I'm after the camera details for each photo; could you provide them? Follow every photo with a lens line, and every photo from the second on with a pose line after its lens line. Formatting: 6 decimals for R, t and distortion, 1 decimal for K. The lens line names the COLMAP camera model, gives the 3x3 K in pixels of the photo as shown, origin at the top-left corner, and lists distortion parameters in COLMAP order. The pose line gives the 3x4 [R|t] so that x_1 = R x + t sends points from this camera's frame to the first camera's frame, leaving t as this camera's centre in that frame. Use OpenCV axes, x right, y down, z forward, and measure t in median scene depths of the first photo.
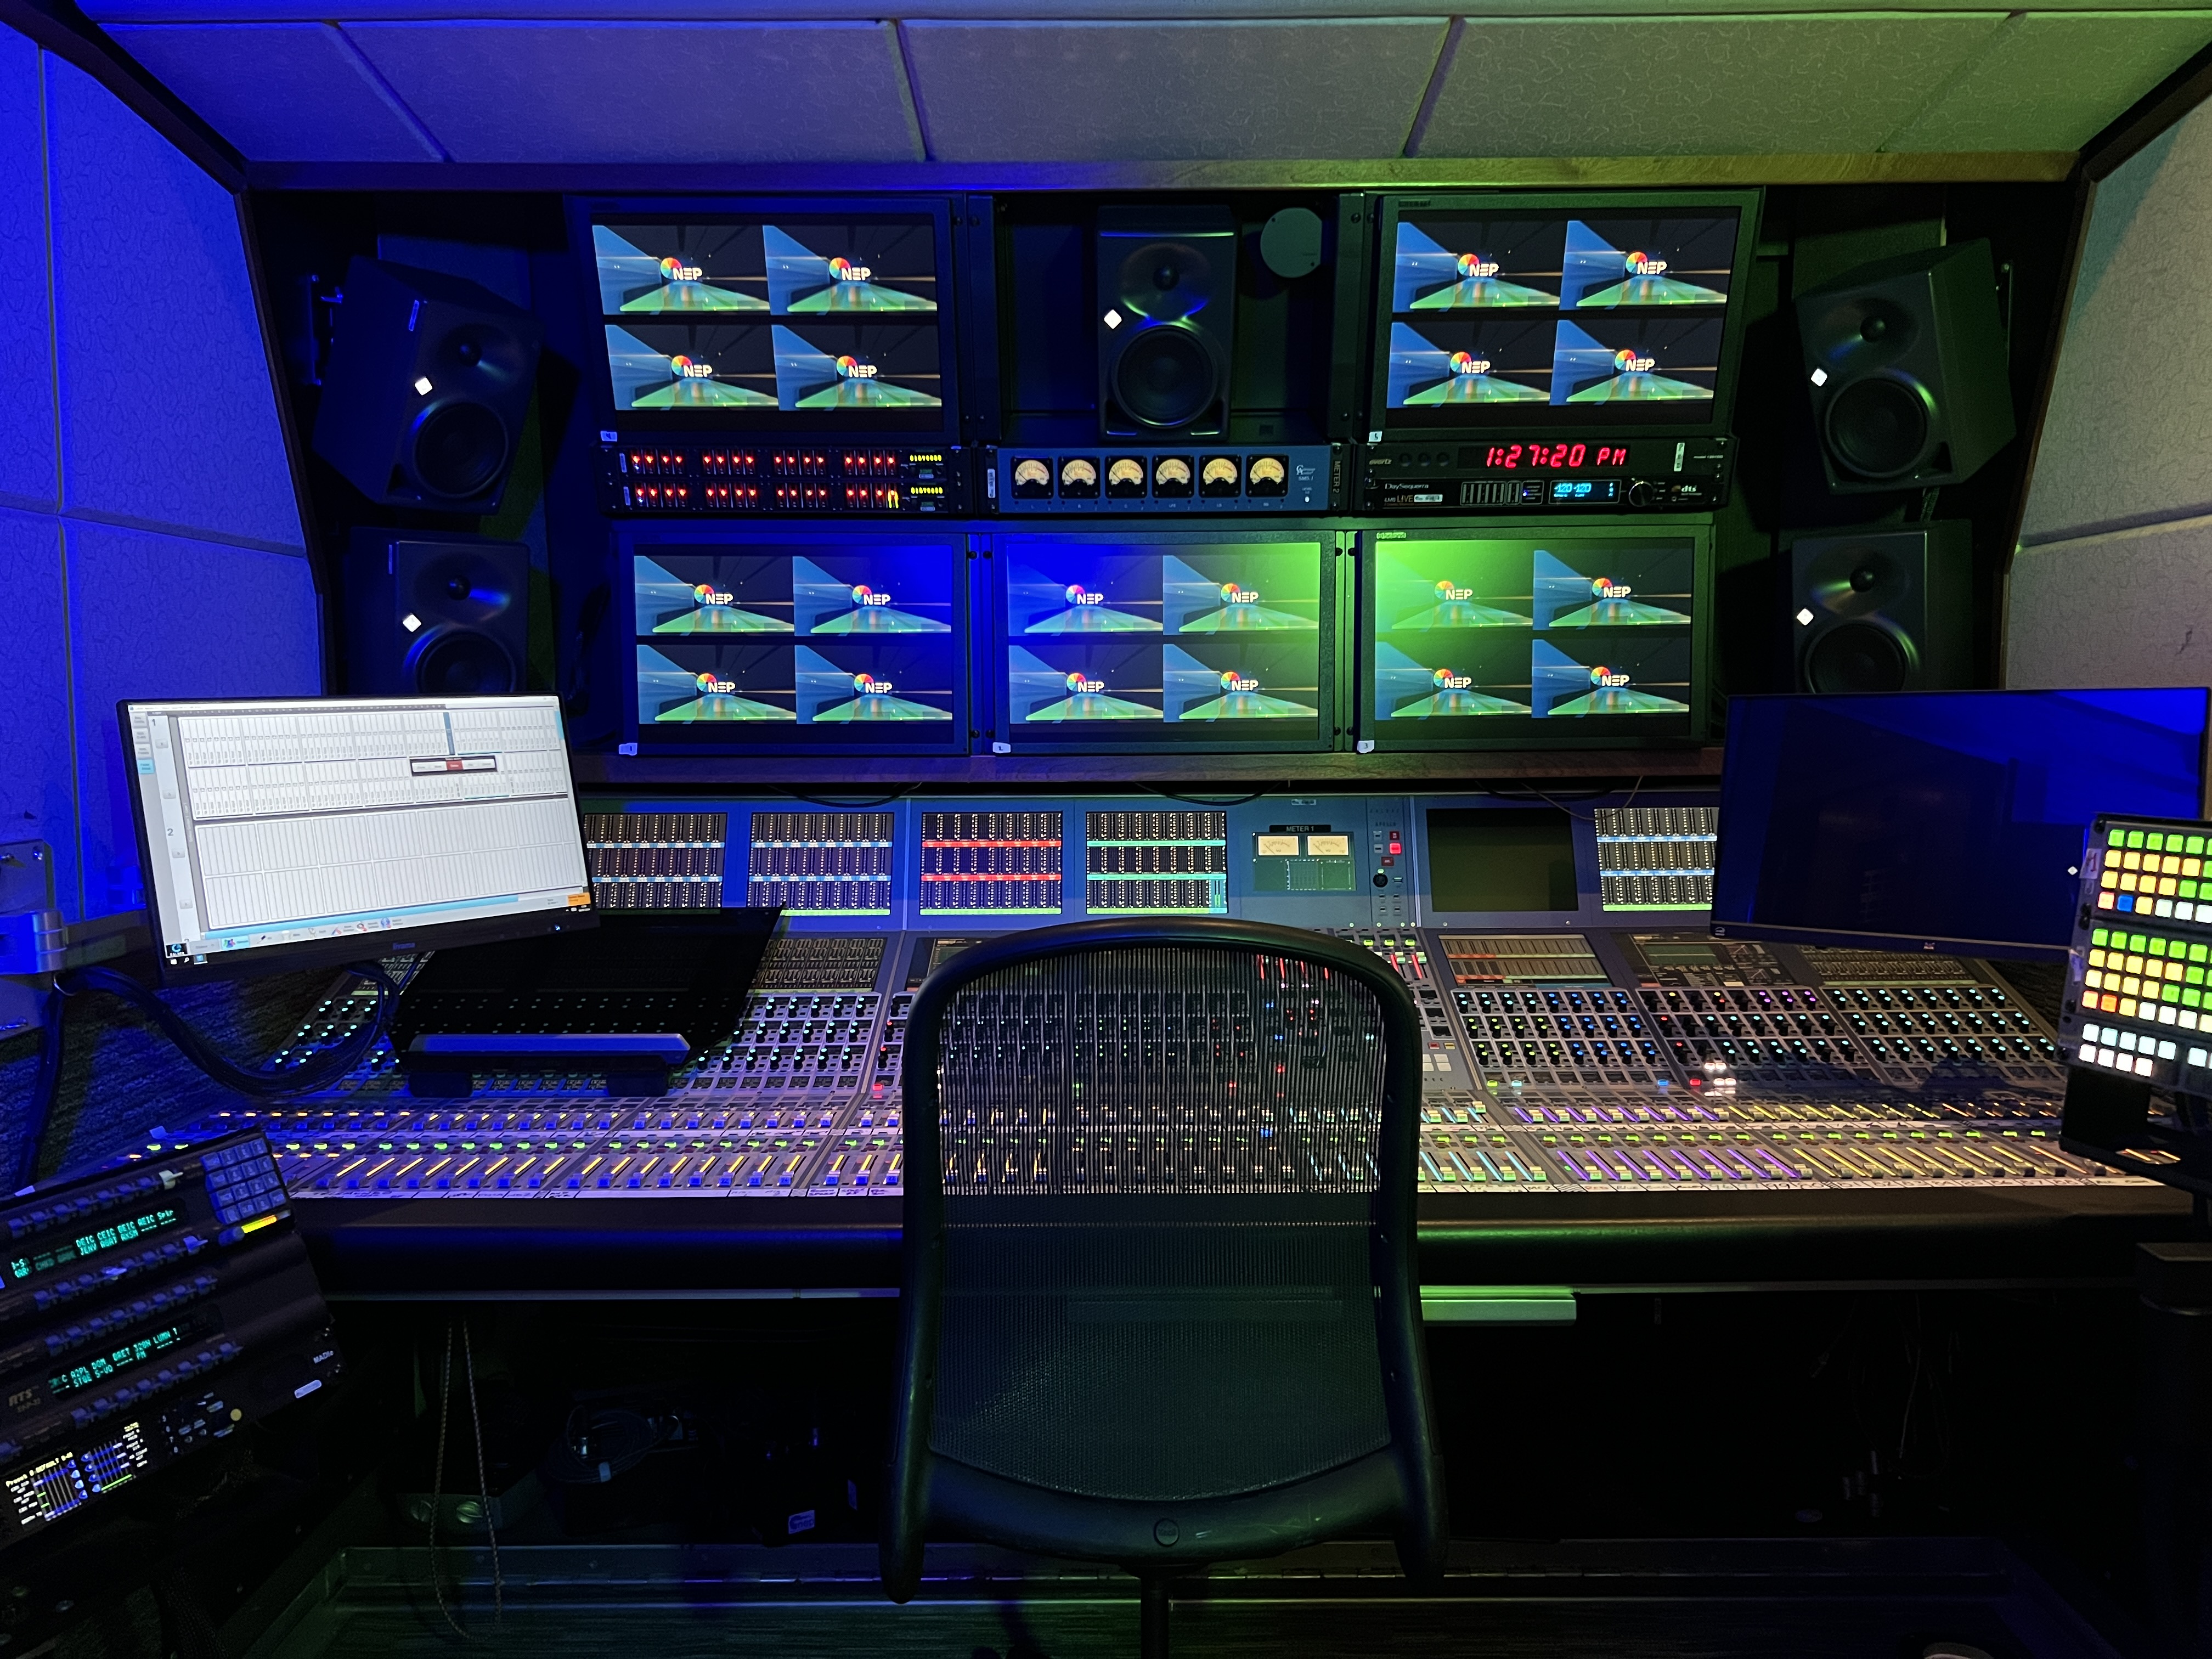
lens RADIAL K [[1635.6, 0, 1116.5], [0, 1635.6, 835.2], [0, 0, 1]] dist [0.001789, -0.035993]
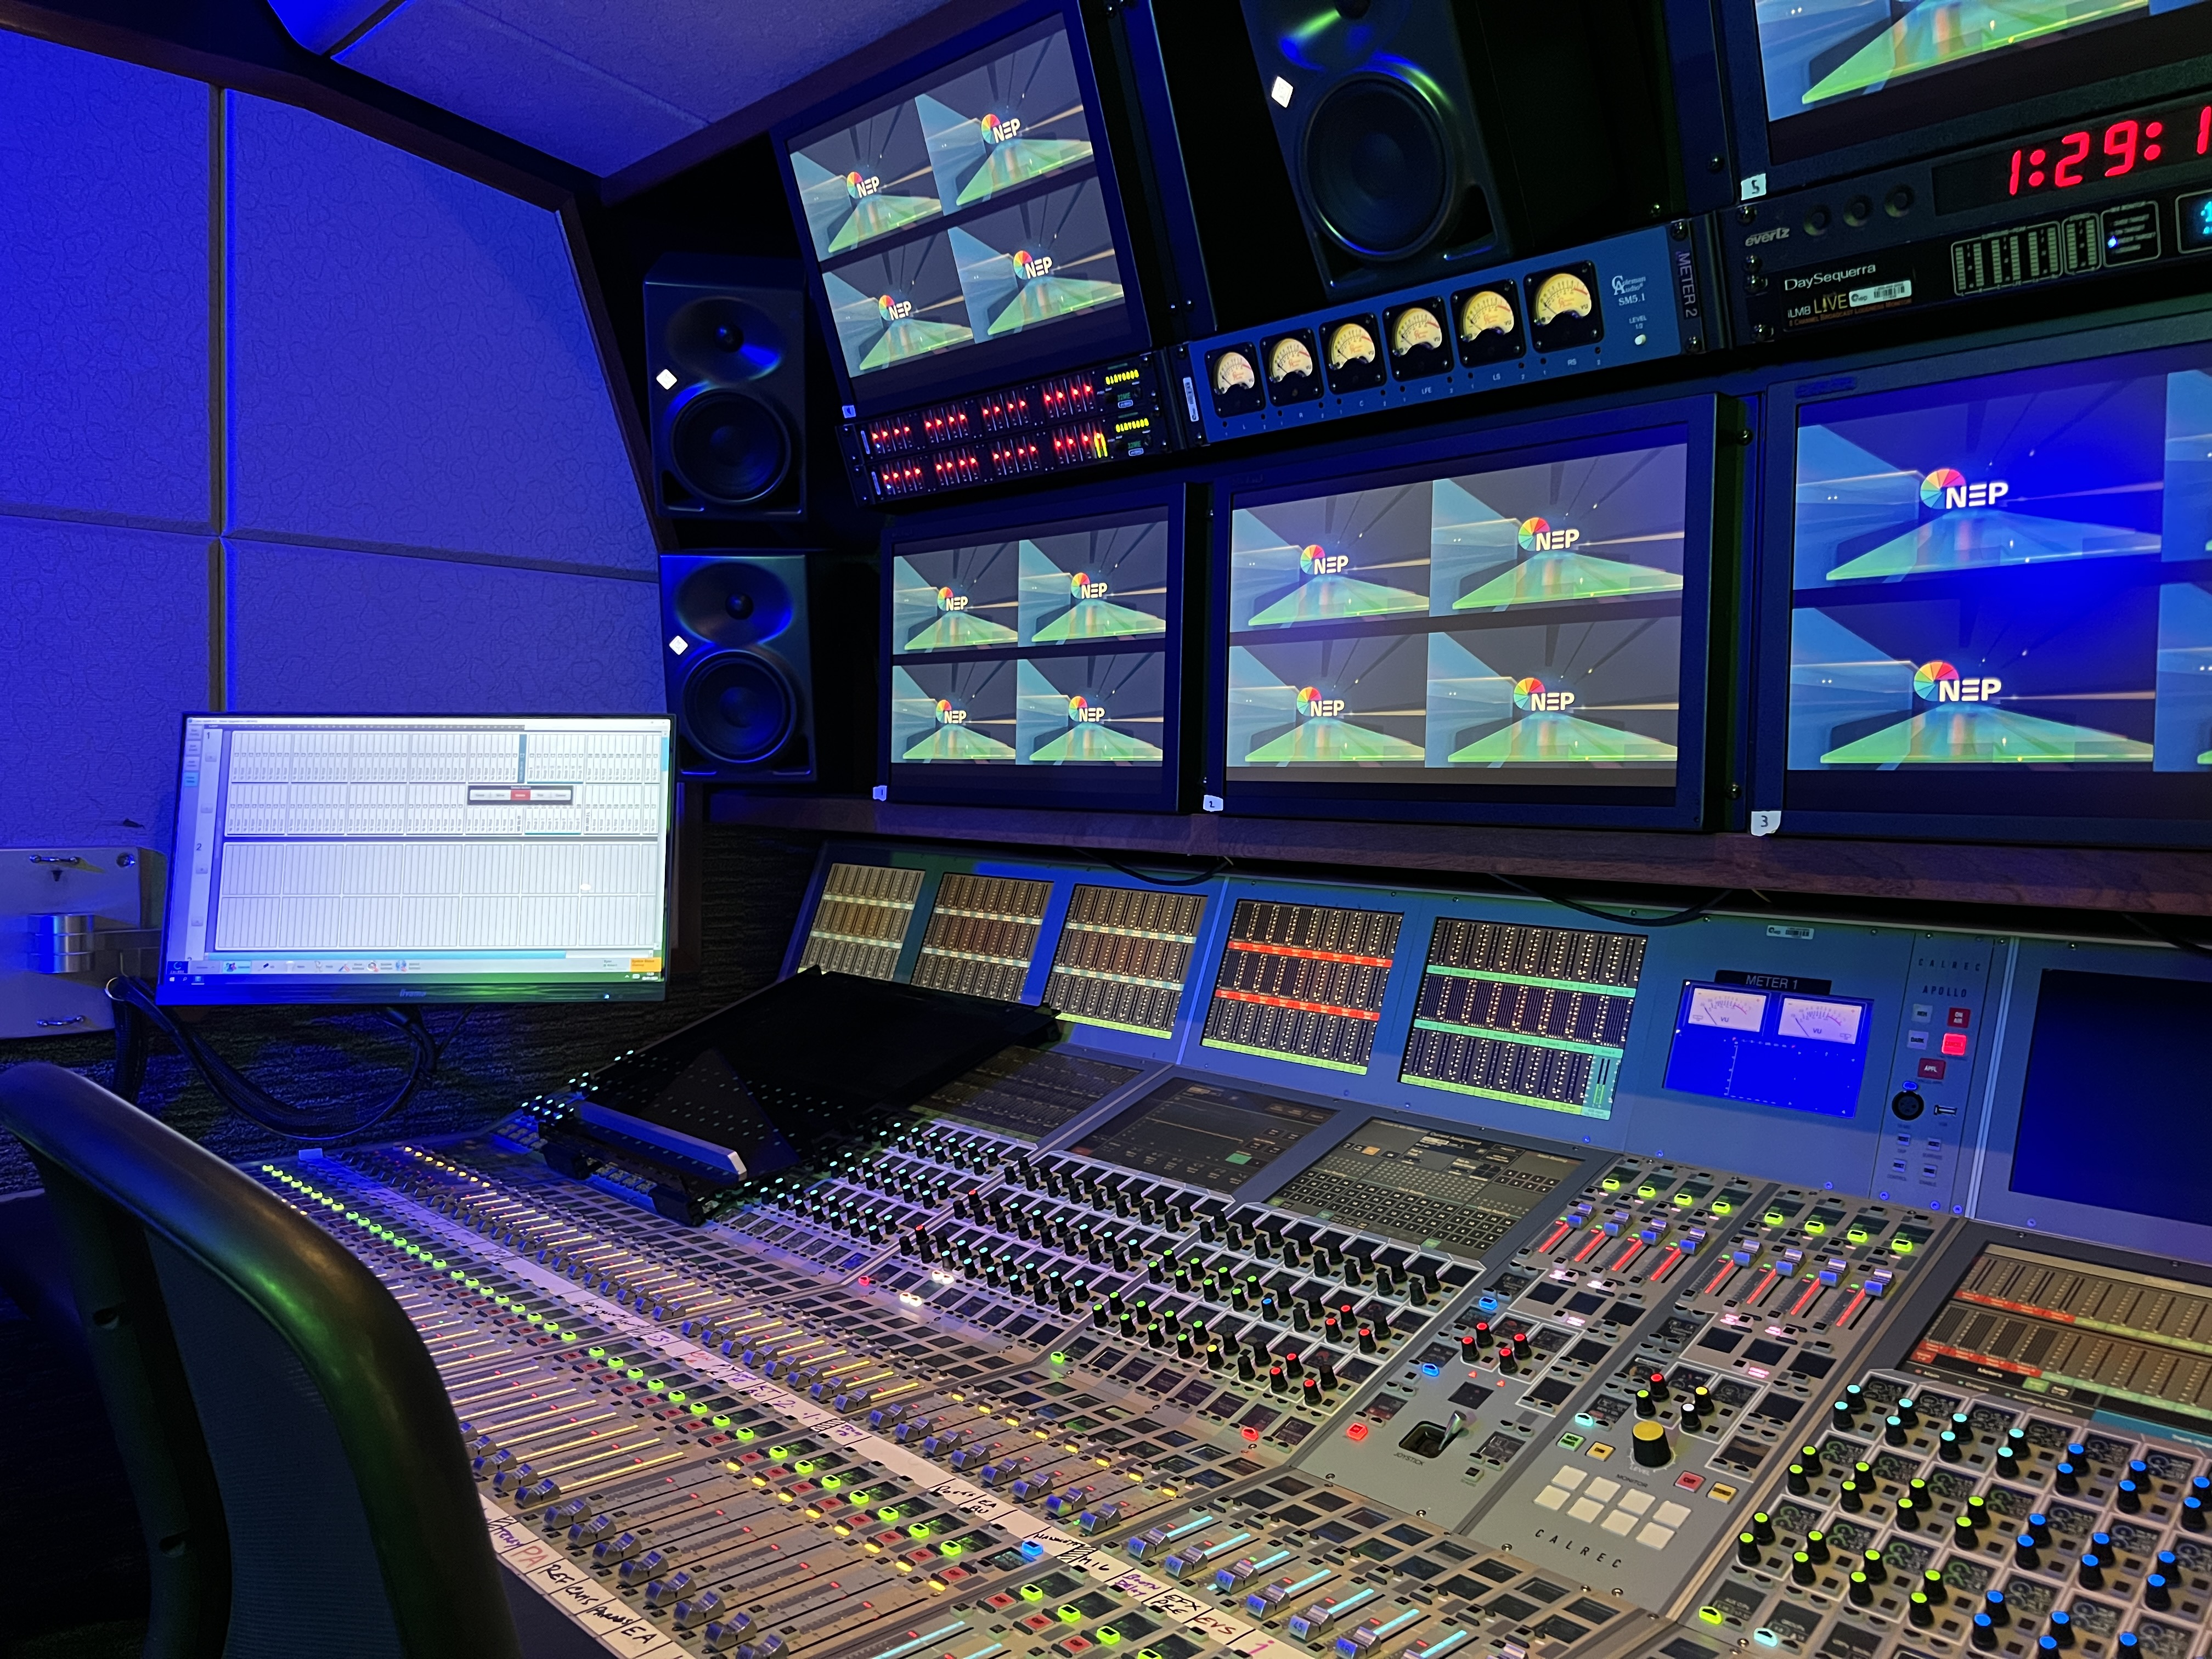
lens RADIAL K [[1635.6, 0, 1096.2], [0, 1635.6, 827.1], [0, 0, 1]] dist [0.001789, -0.035993]
pose [[0.693153, 0.039745, -0.719693, 0.375257], [-0.081805, 0.996365, -0.023764, -0.025958], [0.716133, 0.075347, 0.693885, 0.531406]]
